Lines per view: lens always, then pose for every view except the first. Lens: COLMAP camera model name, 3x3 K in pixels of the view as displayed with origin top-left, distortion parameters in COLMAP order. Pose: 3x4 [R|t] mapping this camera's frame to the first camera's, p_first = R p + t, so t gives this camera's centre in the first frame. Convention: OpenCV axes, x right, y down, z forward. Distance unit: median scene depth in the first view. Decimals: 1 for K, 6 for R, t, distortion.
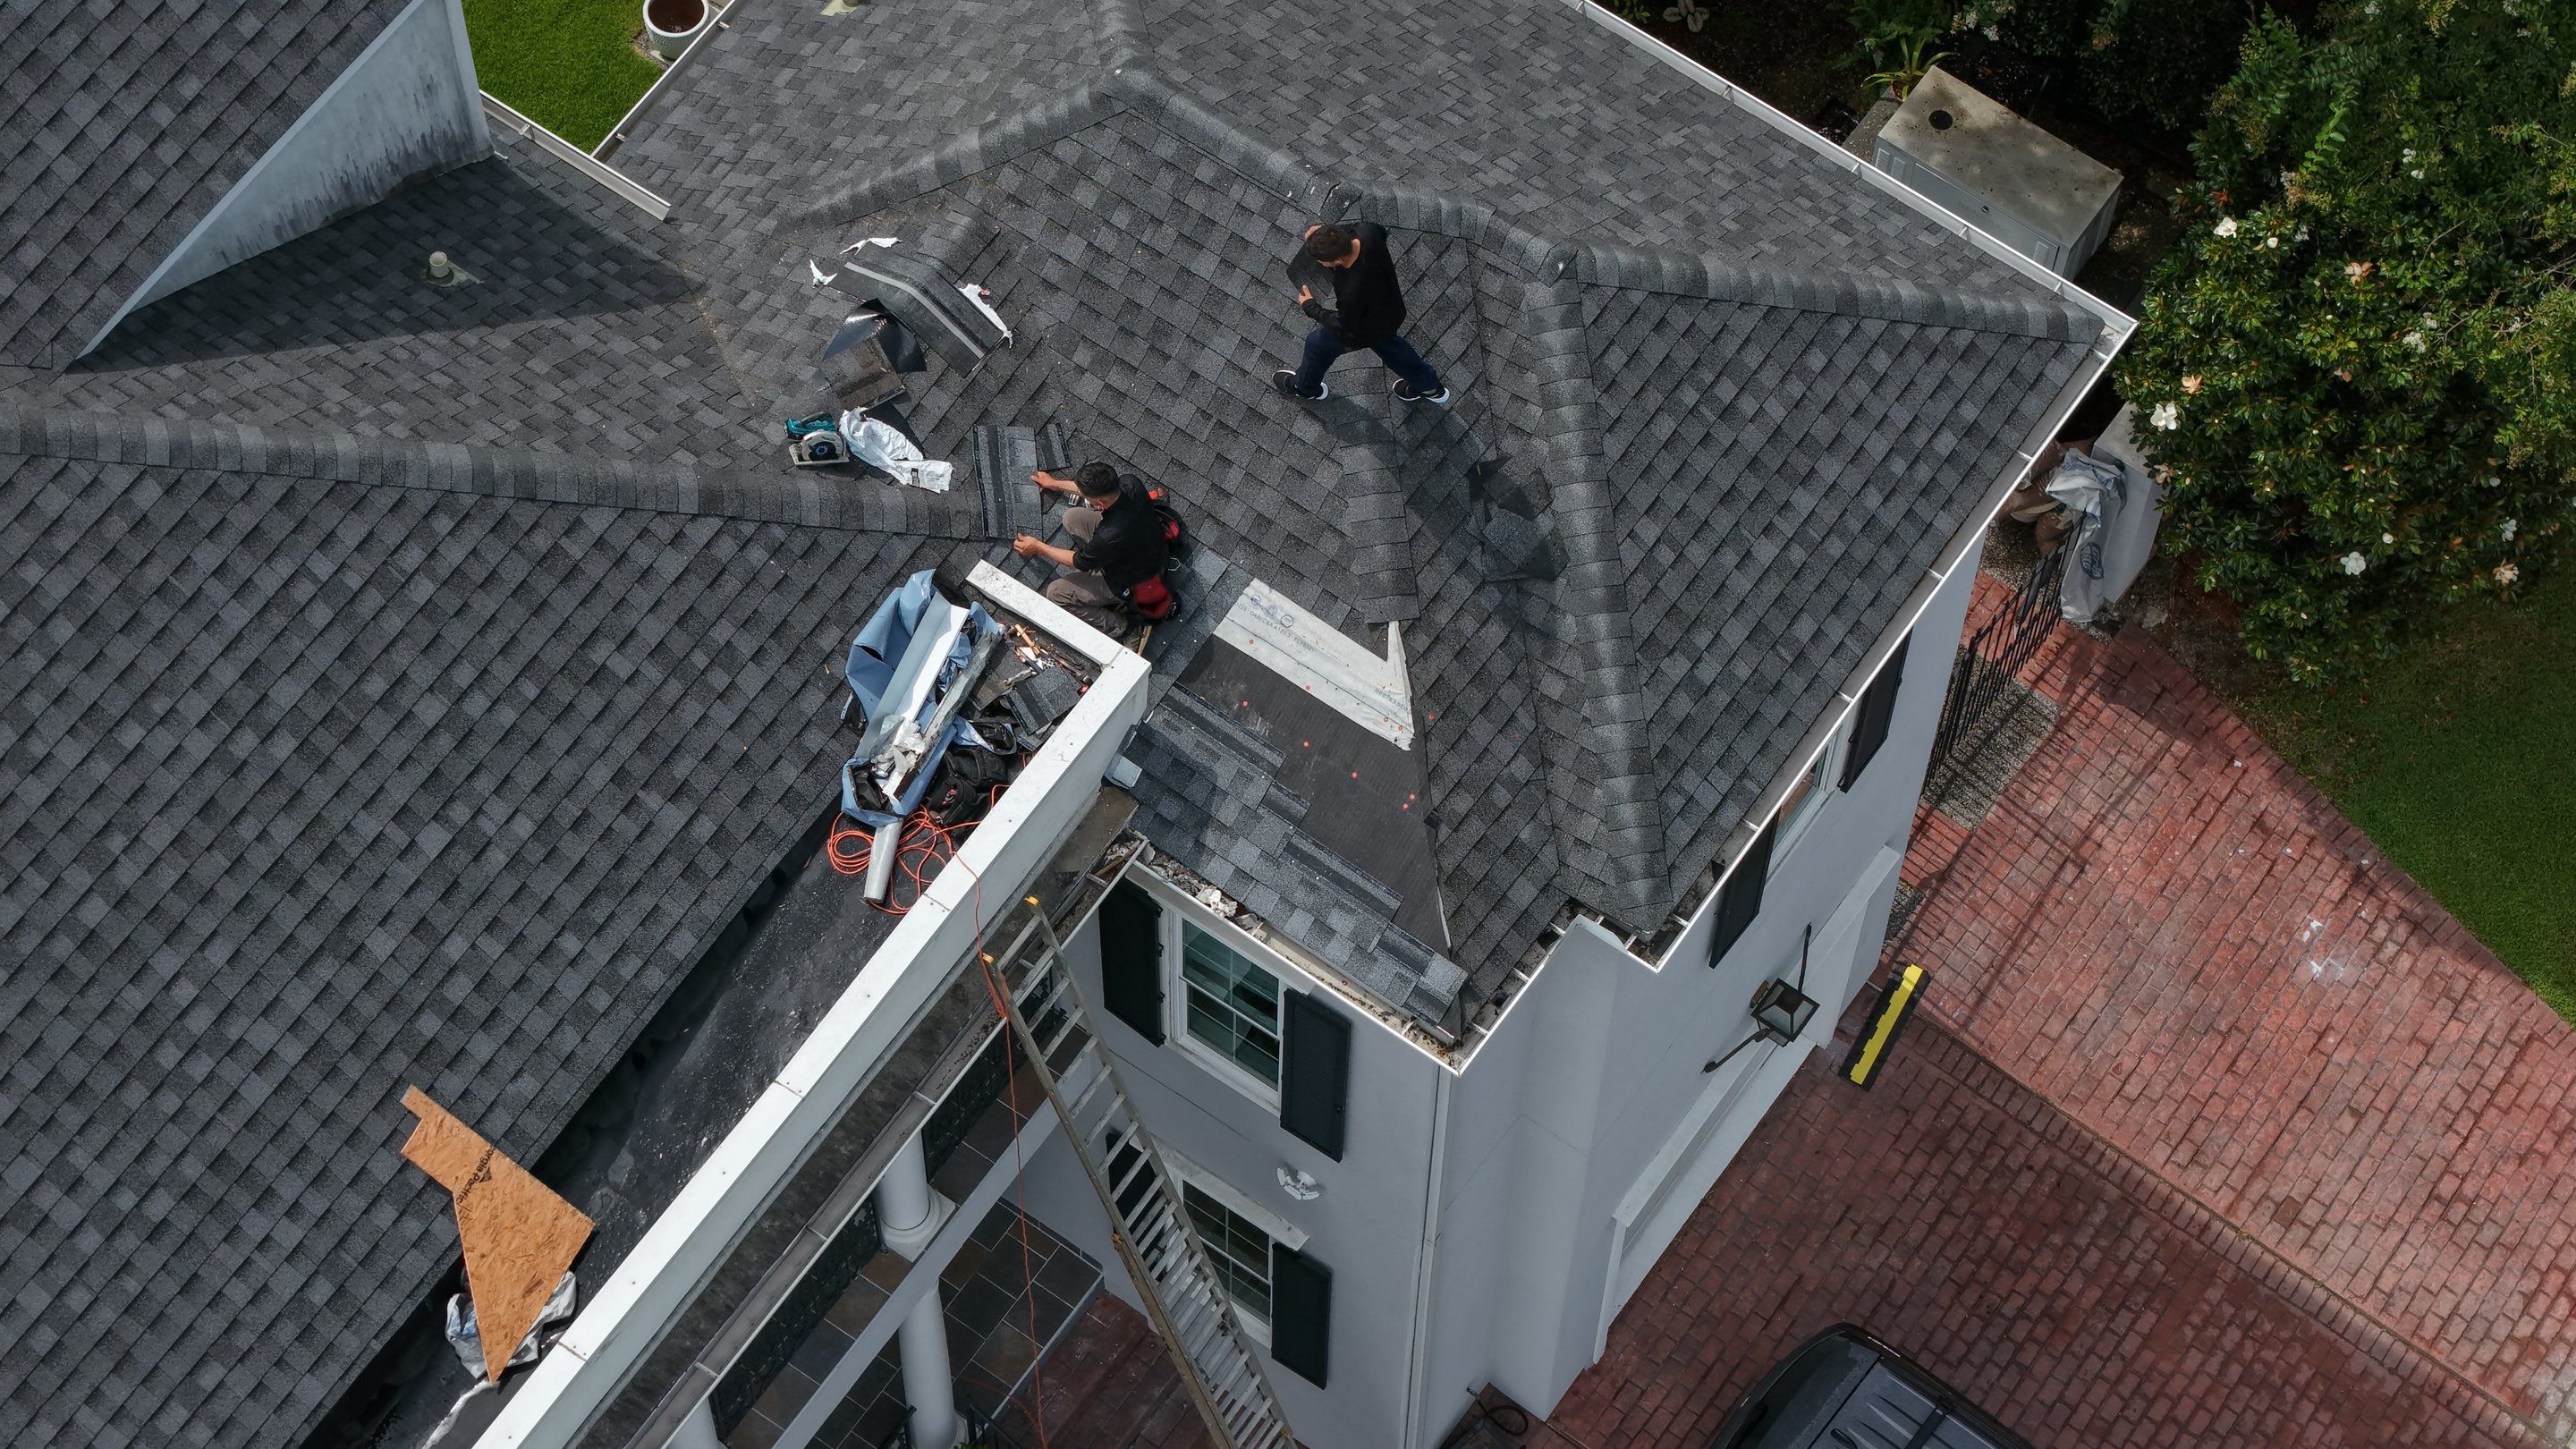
lens RADIAL K [[5293.9, 0, 1288.0], [0, 5293.9, 724.5], [0, 0, 1]] dist [-0.185256, 0.380115]
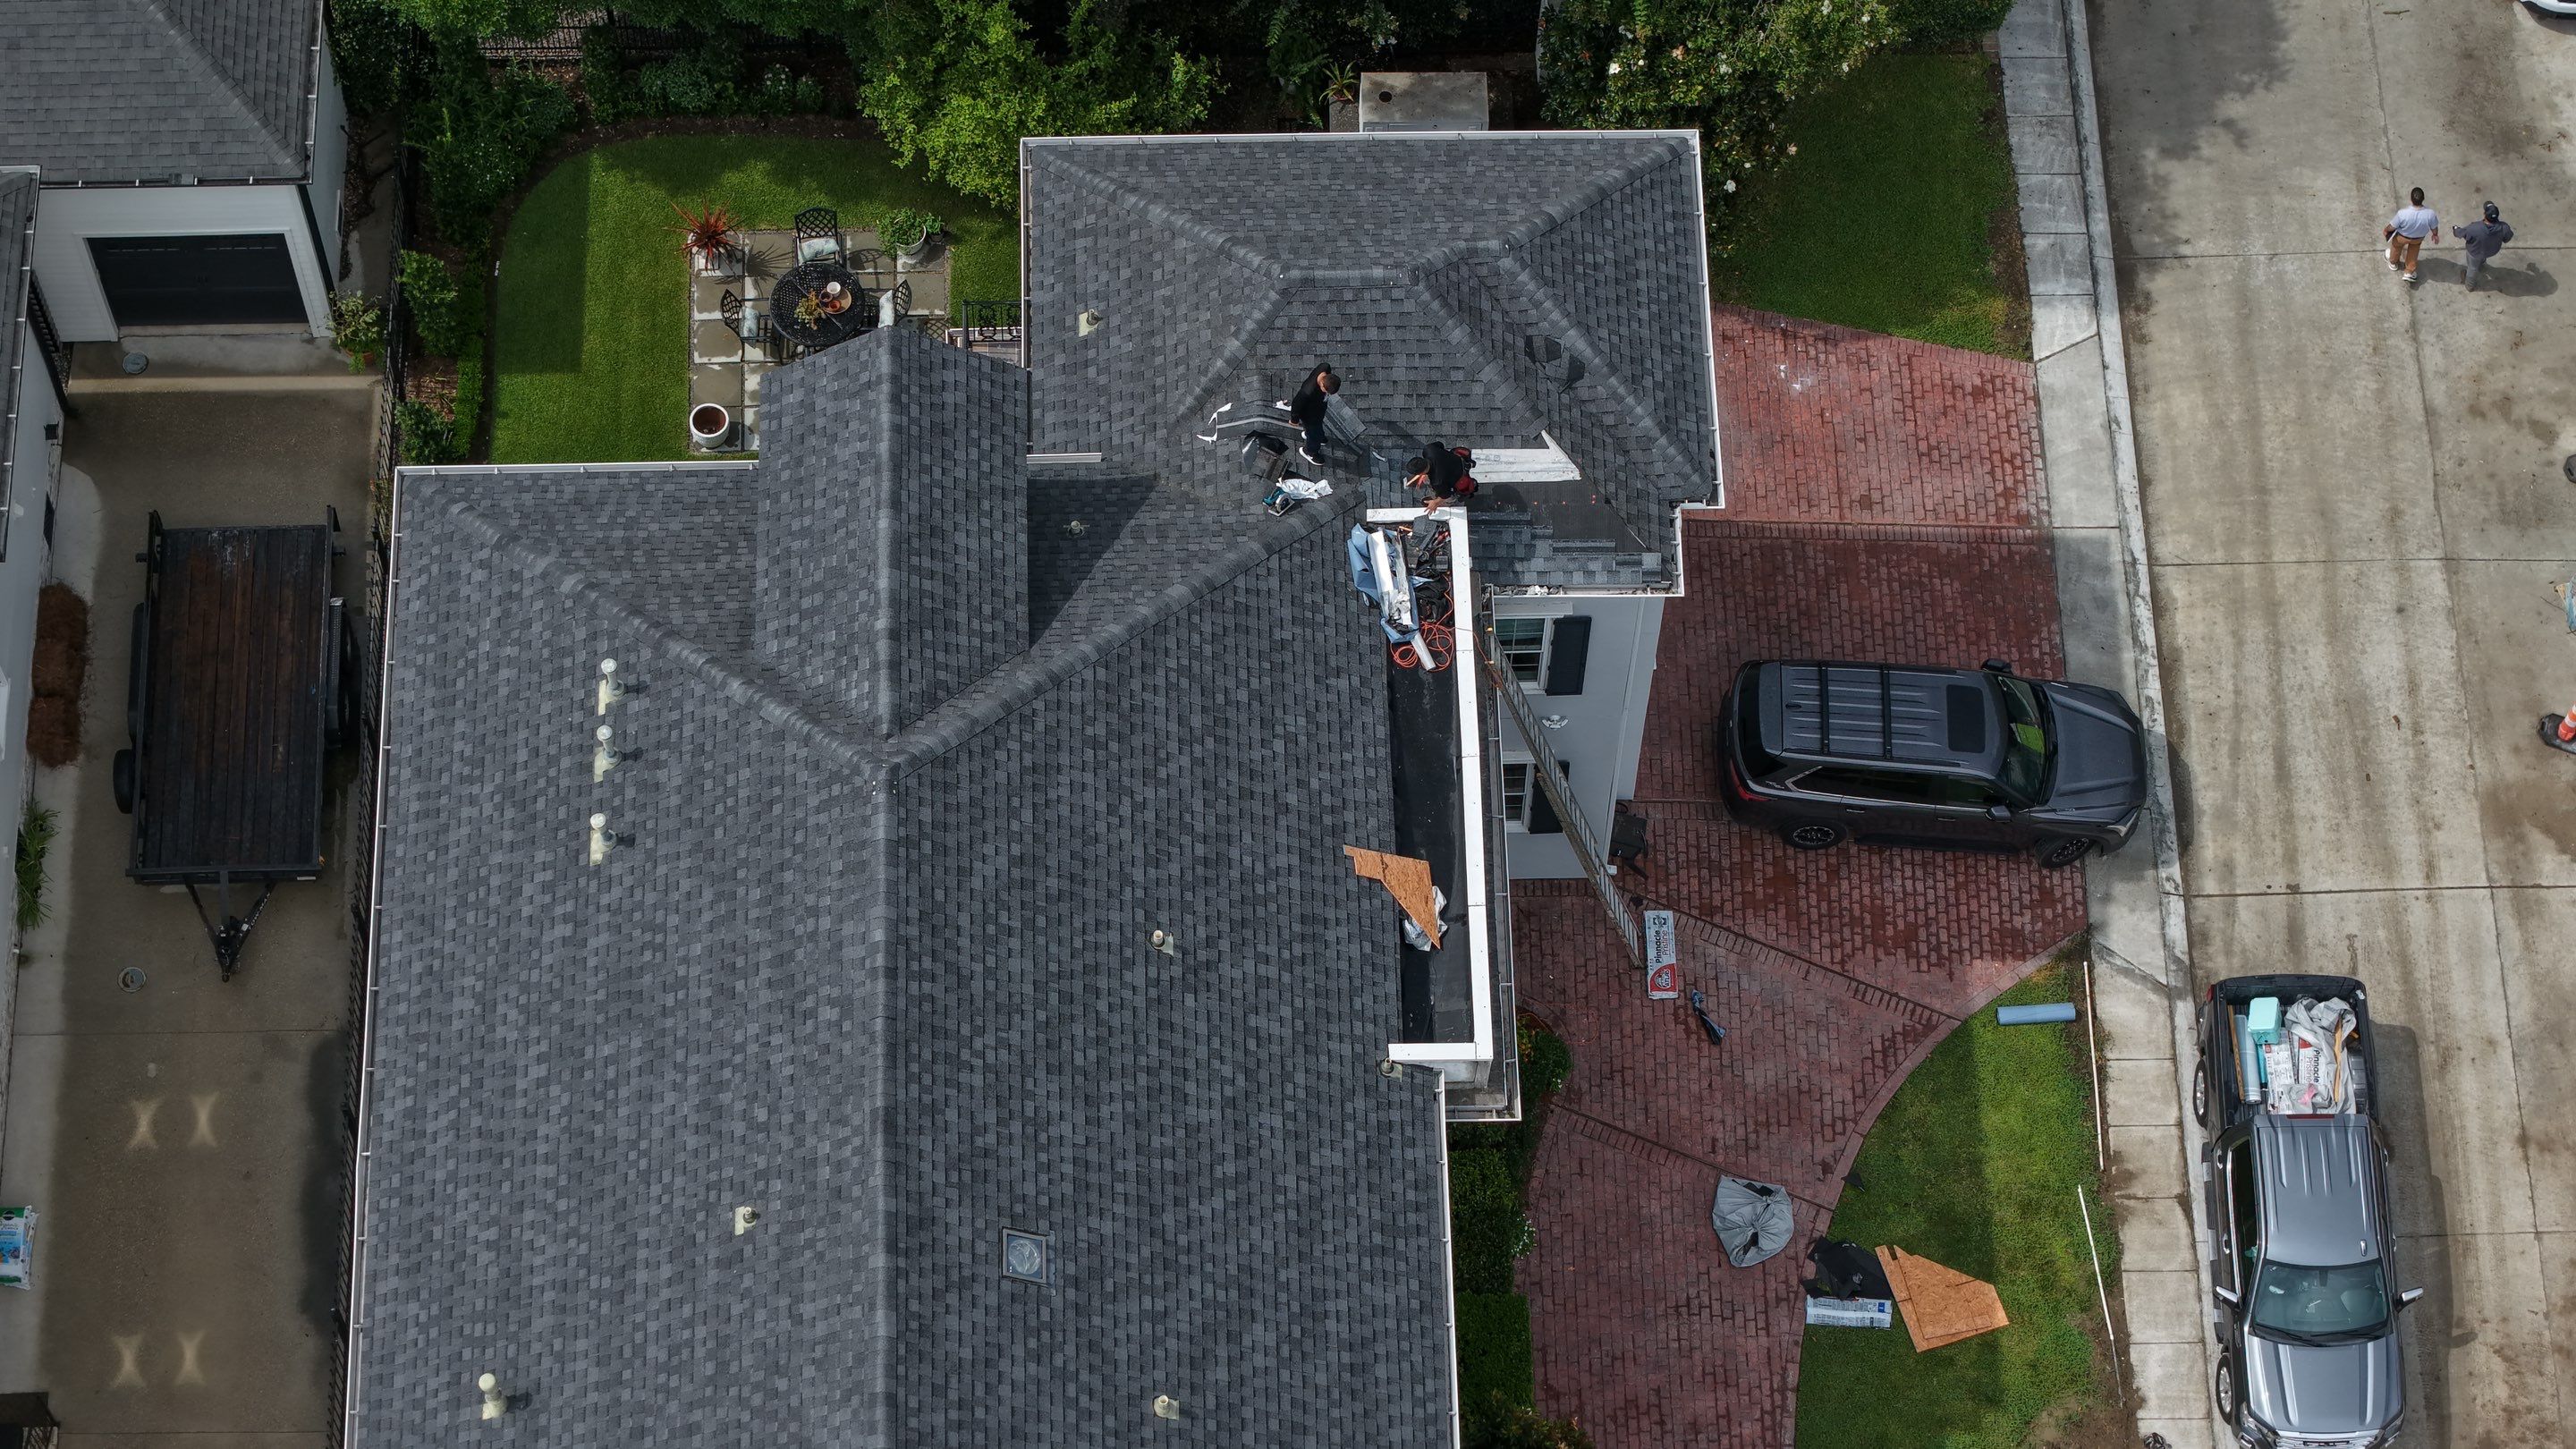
lens RADIAL K [[5293.9, 0, 1288.0], [0, 5293.9, 724.5], [0, 0, 1]] dist [-0.185256, 0.380115]
pose [[0.802213, -0.536542, 0.261871, -0.671463], [0.527894, 0.842328, 0.108684, -0.202113], [-0.278895, 0.051052, 0.958964, -0.974155]]
